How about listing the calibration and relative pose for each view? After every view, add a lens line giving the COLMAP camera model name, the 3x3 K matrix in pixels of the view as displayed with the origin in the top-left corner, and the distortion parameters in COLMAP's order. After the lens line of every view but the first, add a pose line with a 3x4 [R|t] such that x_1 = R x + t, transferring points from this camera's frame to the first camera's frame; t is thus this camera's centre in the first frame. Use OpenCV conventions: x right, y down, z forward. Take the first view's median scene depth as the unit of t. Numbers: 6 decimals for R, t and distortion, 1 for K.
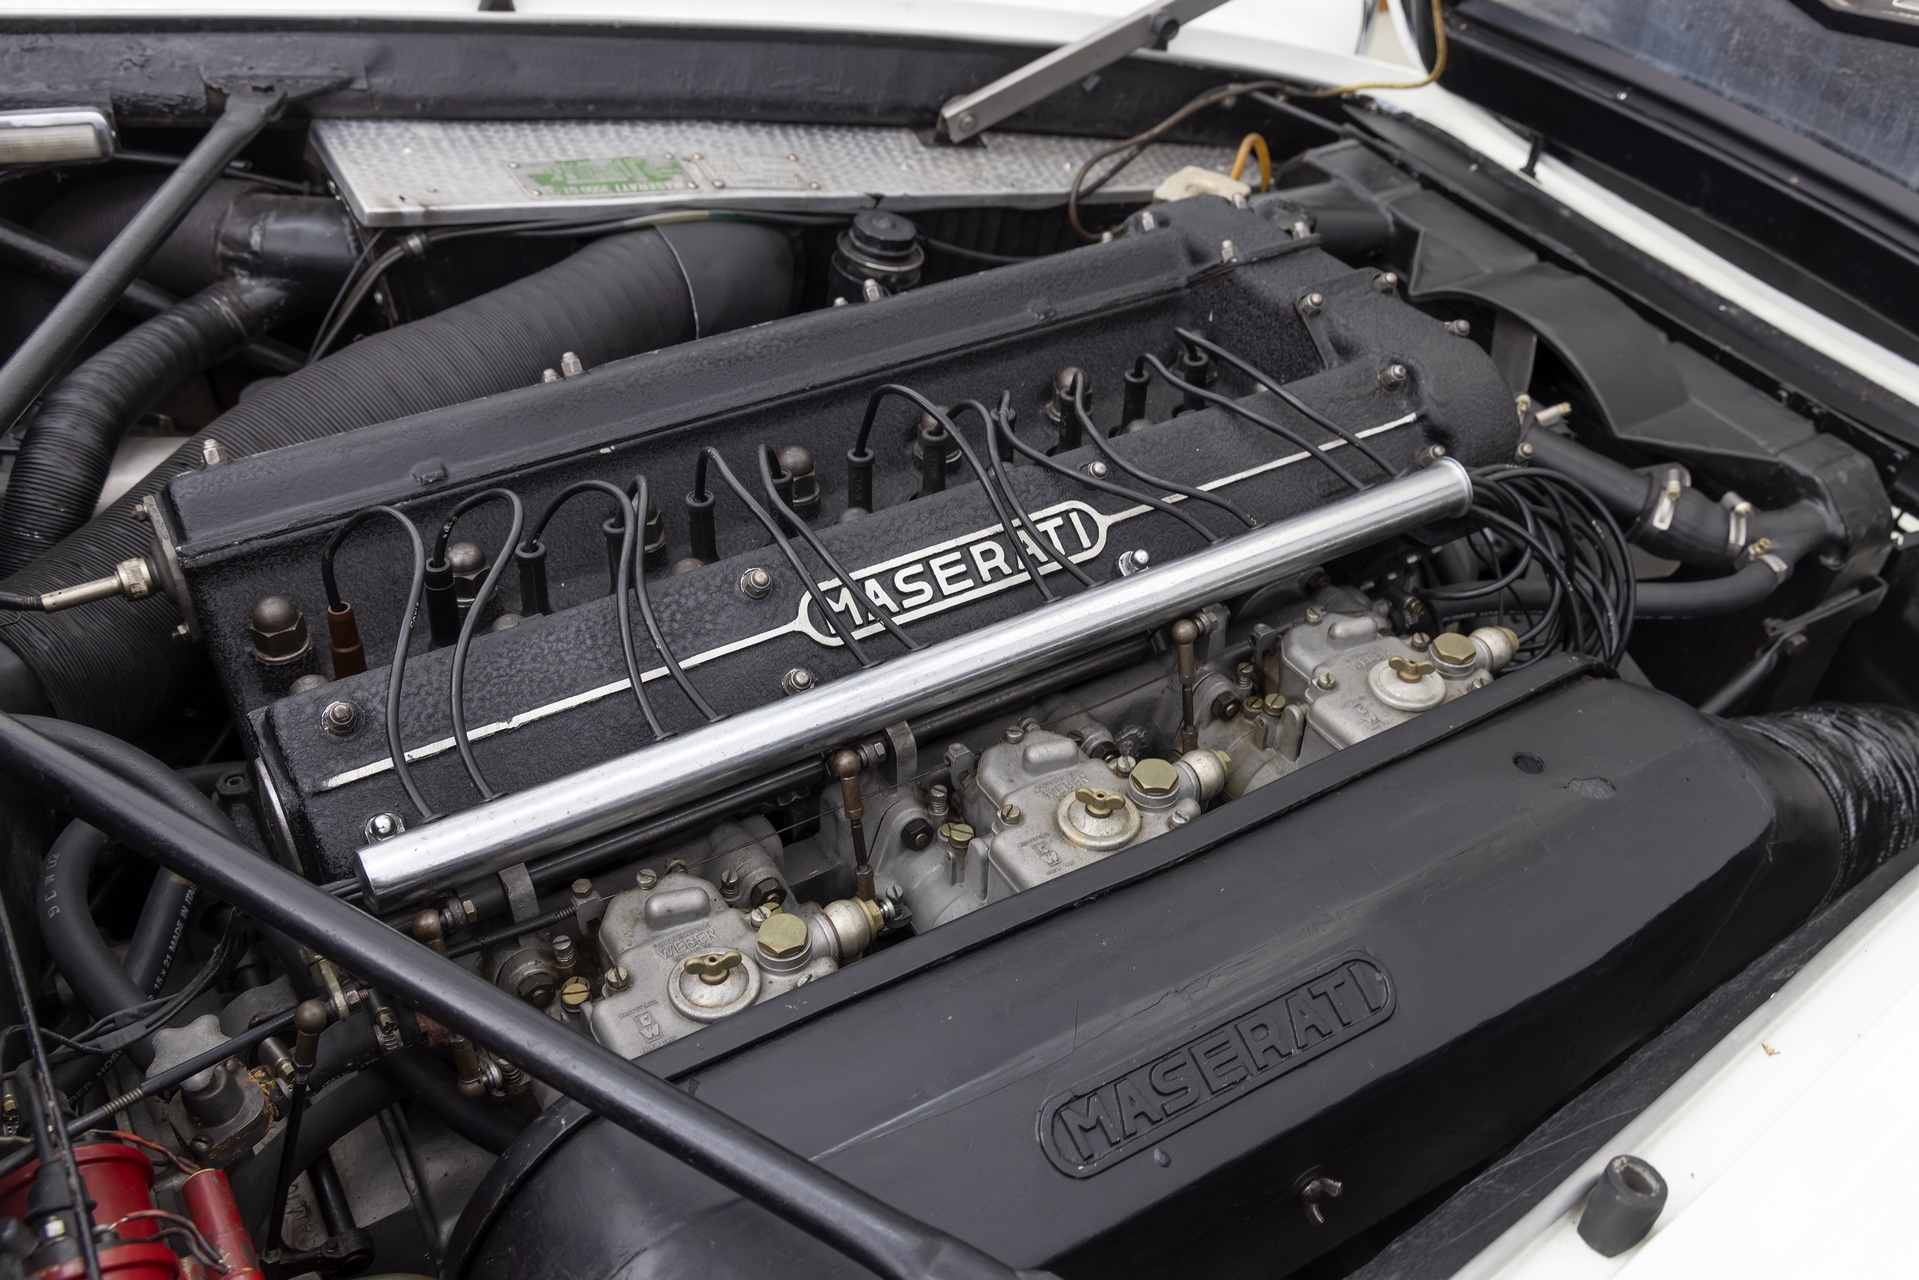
lens RADIAL K [[1651.6, 0, 959.5], [0, 1651.6, 640.0], [0, 0, 1]] dist [0.002199, -0.001483]
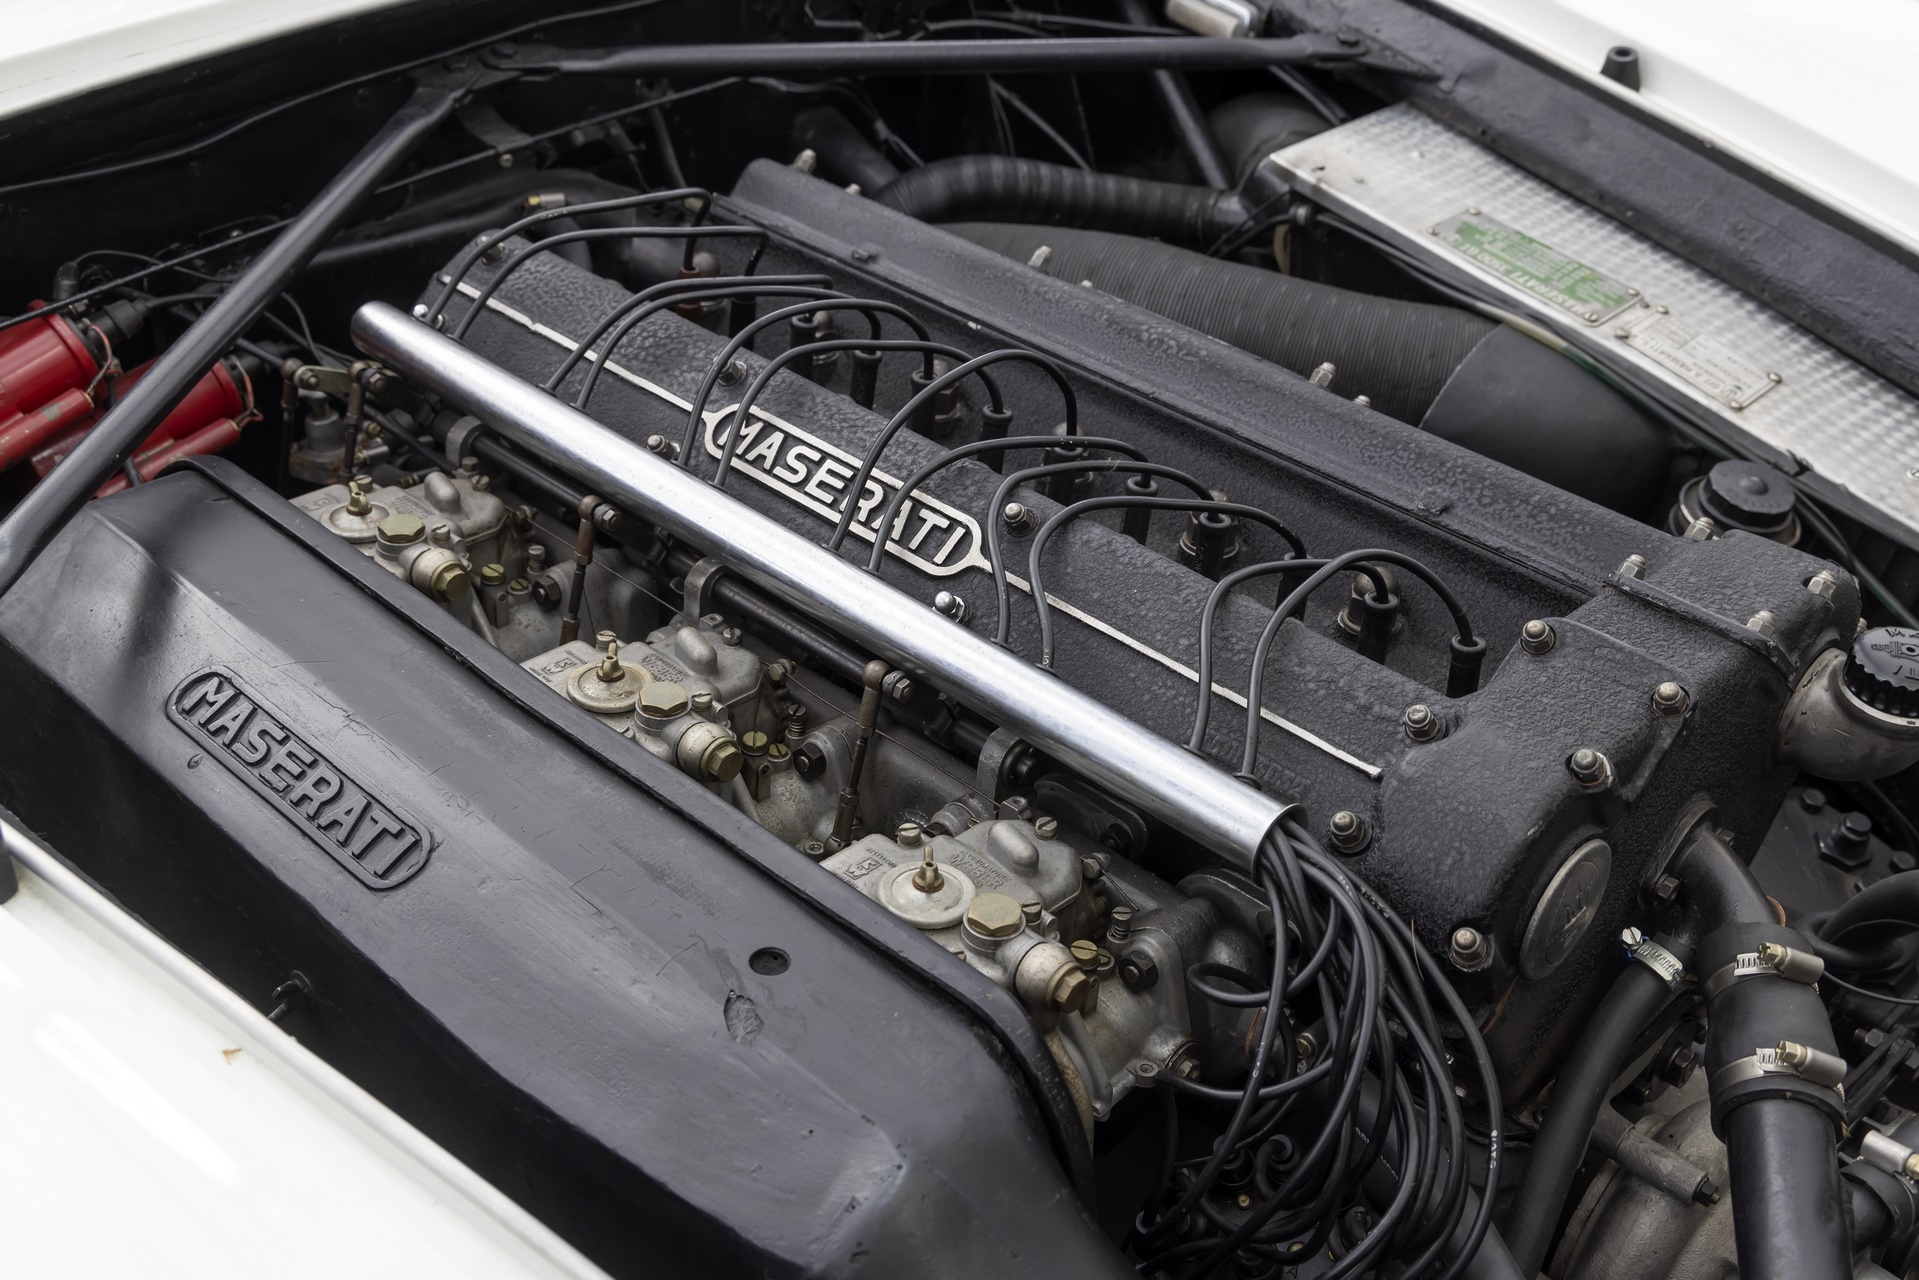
lens RADIAL K [[2127.5, 0, 959.5], [0, 2127.5, 640.0], [0, 0, 1]] dist [0.005733, 0.003674]
pose [[0.265242, 0.504667, -0.821558, 0.875772], [-0.649799, 0.723068, 0.234378, -0.254728], [0.712326, 0.471681, 0.519720, 0.382434]]
